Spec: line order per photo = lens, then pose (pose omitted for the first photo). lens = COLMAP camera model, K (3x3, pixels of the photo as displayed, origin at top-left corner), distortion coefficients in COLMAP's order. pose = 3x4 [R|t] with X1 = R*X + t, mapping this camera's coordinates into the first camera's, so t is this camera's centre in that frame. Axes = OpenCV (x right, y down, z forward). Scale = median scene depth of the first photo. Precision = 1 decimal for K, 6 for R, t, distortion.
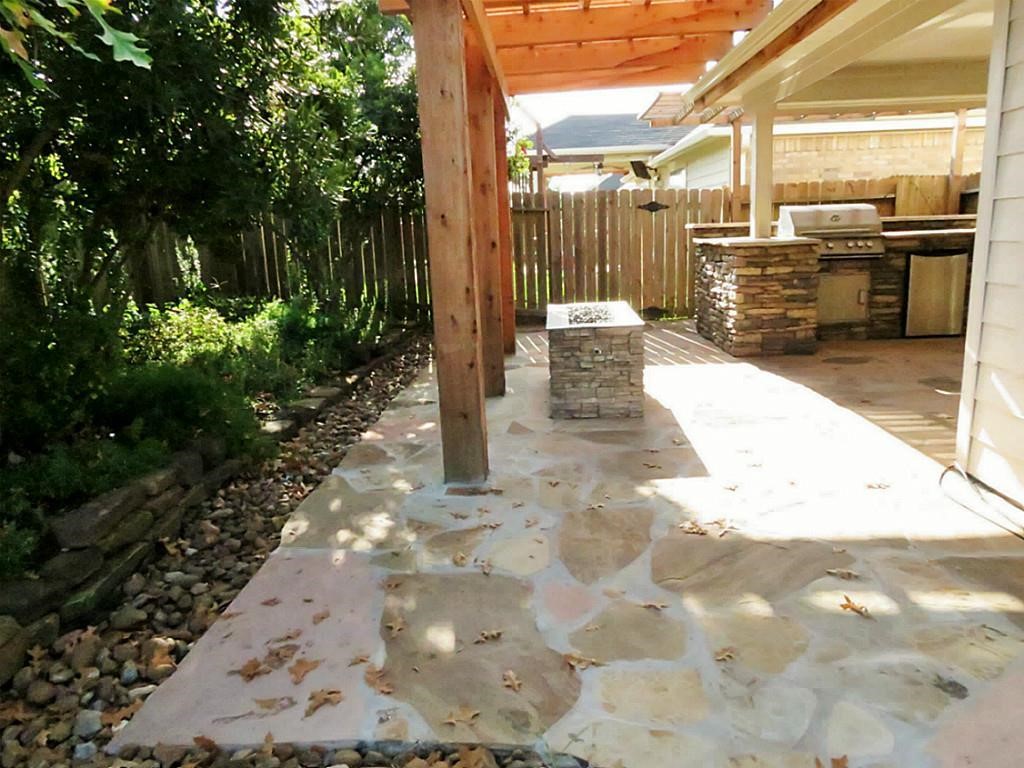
lens RADIAL K [[727.1, 0, 511.6], [0, 727.1, 382.5], [0, 0, 1]] dist [-0.008947, 0.006279]
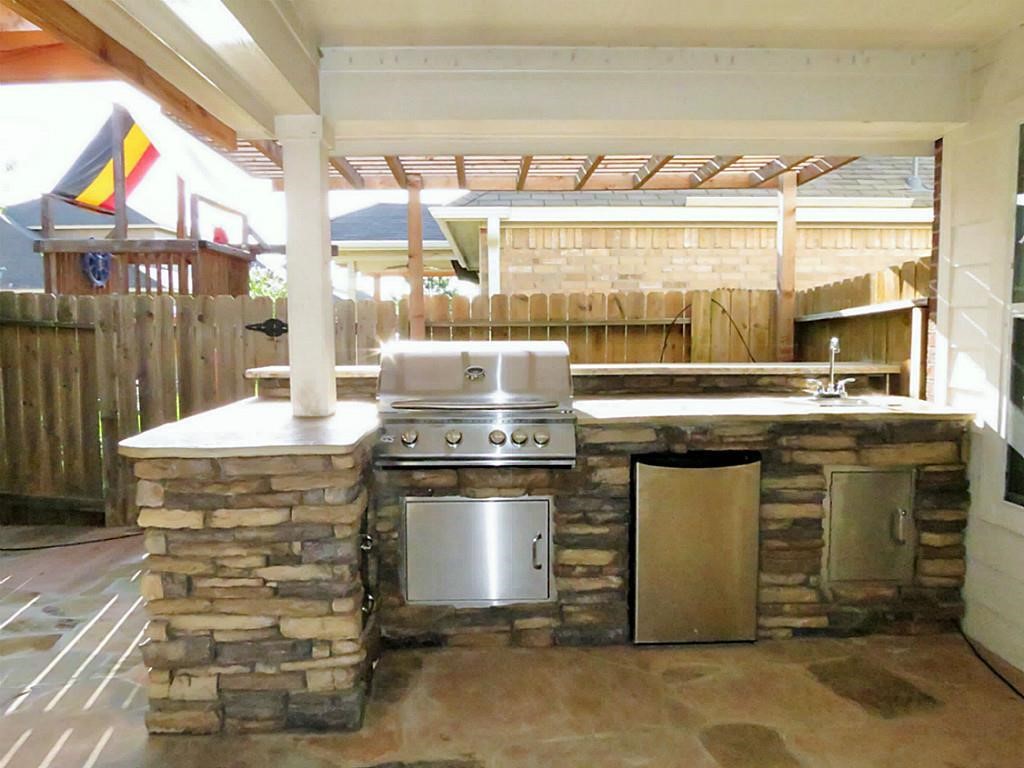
lens RADIAL K [[727.1, 0, 511.4], [0, 727.1, 381.6], [0, 0, 1]] dist [-0.008947, 0.006279]
pose [[0.997269, 0.024554, 0.069653, 0.438751], [-0.014845, 0.990511, -0.136630, -0.161082], [-0.072347, 0.135223, 0.988170, 0.554315]]
